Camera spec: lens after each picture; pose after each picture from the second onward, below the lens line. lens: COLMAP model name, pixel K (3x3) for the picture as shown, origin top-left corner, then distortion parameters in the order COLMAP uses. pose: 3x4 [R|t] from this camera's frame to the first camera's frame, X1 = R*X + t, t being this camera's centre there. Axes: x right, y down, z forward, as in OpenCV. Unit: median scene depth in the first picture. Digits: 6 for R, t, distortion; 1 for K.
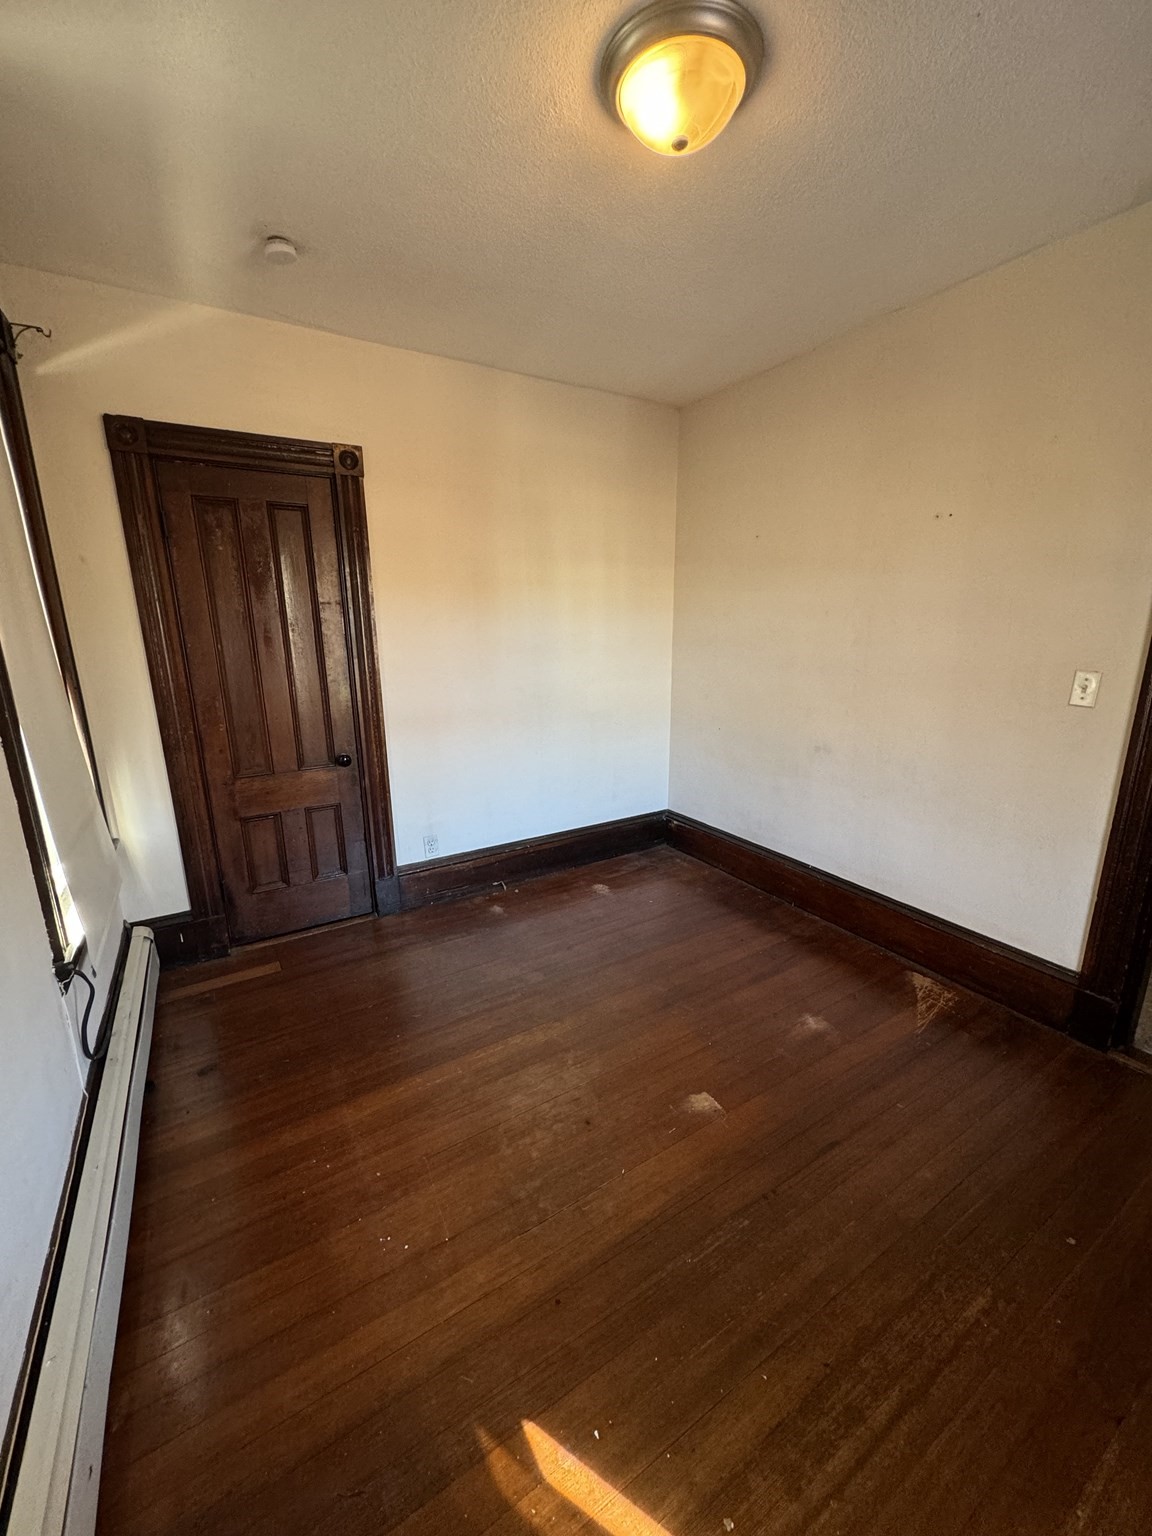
lens RADIAL K [[610.3, 0, 576.6], [0, 610.3, 768.1], [0, 0, 1]] dist [0.000539, 0.000552]
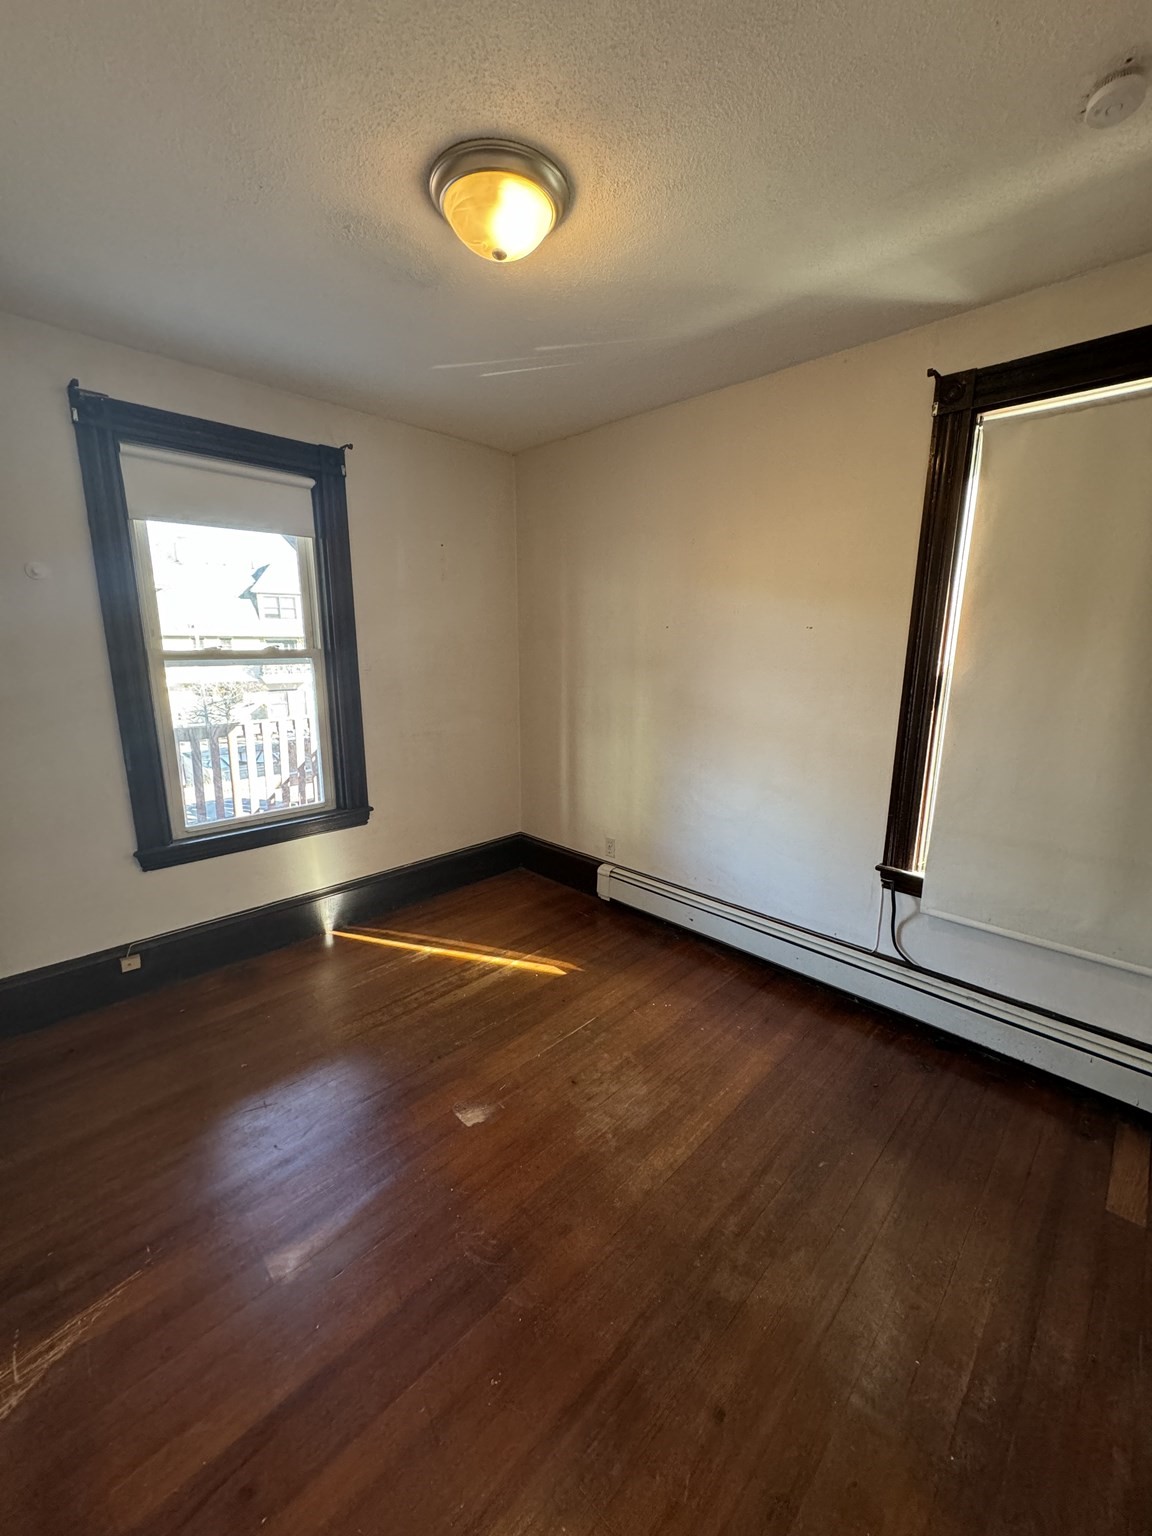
lens RADIAL K [[610.3, 0, 576.4], [0, 610.3, 766.8], [0, 0, 1]] dist [0.000539, 0.000552]
pose [[-0.970523, 0.055152, -0.234615, 0.262924], [-0.054020, 0.898917, 0.434775, -0.494248], [0.234878, 0.434633, -0.869440, 1.805762]]
